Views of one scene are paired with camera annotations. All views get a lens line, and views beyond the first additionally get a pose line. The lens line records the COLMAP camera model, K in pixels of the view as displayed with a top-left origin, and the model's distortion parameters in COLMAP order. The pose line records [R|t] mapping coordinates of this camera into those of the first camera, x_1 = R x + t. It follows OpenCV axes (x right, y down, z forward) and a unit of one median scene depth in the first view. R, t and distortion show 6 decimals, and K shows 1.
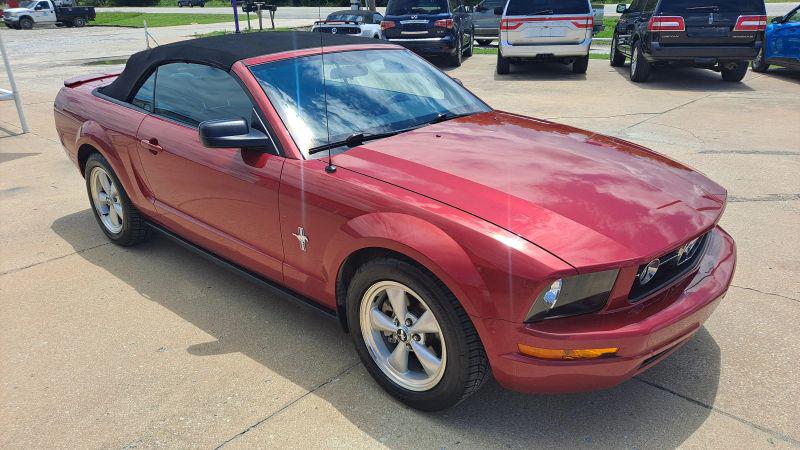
lens RADIAL K [[585.2, 0, 399.8], [0, 585.2, 228.3], [0, 0, 1]] dist [0.052969, -0.054986]
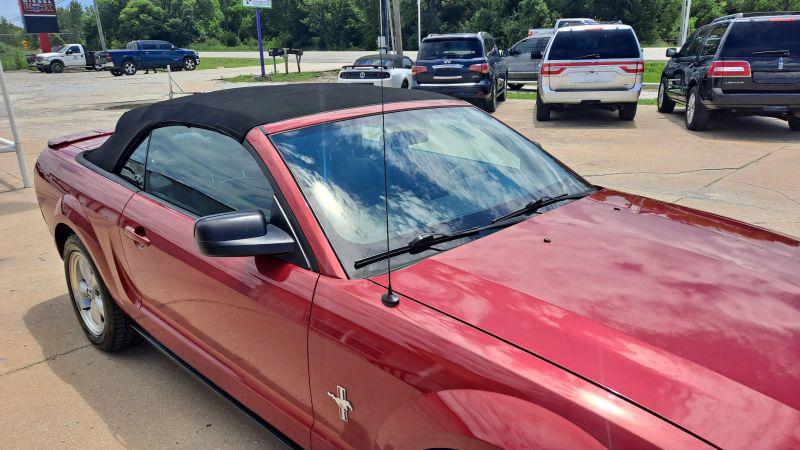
lens RADIAL K [[590.5, 0, 400.0], [0, 590.5, 225.0], [0, 0, 1]] dist [0.058069, -0.067641]
pose [[0.999322, 0.008960, -0.035705, -0.021474], [-0.011569, 0.997224, -0.073557, -0.034066], [0.034947, 0.073920, 0.996652, 0.088212]]
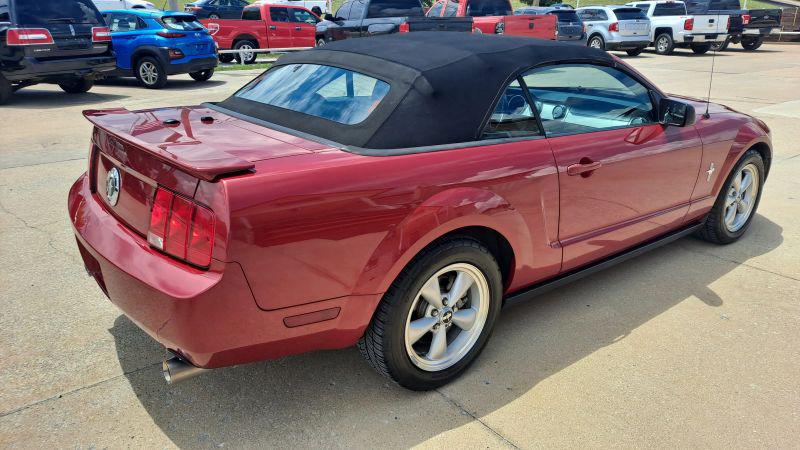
lens RADIAL K [[585.2, 0, 399.8], [0, 585.2, 228.3], [0, 0, 1]] dist [0.052969, -0.054986]
pose [[0.151278, -0.321750, 0.934661, -0.415725], [0.347544, 0.902487, 0.254423, -0.120495], [-0.925380, 0.286348, 0.248349, 0.352721]]
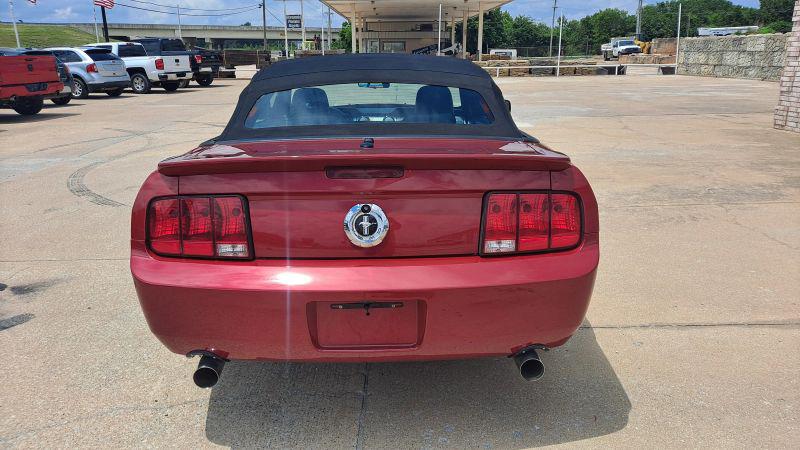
lens RADIAL K [[585.2, 0, 399.8], [0, 585.2, 228.3], [0, 0, 1]] dist [0.052969, -0.054986]
pose [[-0.684932, -0.180451, 0.705908, -0.359079], [0.286675, 0.823958, 0.488785, -0.207815], [-0.669840, 0.537151, -0.512624, 0.603583]]
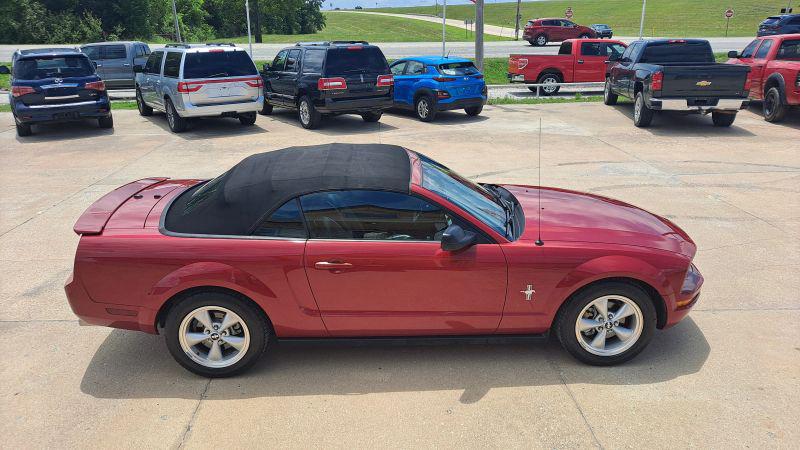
lens RADIAL K [[580.2, 0, 400.7], [0, 580.2, 233.9], [0, 0, 1]] dist [0.058932, -0.067027]
pose [[0.711495, -0.227378, 0.664886, -0.355884], [0.250867, 0.966039, 0.061914, -0.079146], [-0.656384, 0.122747, 0.744374, 0.021626]]
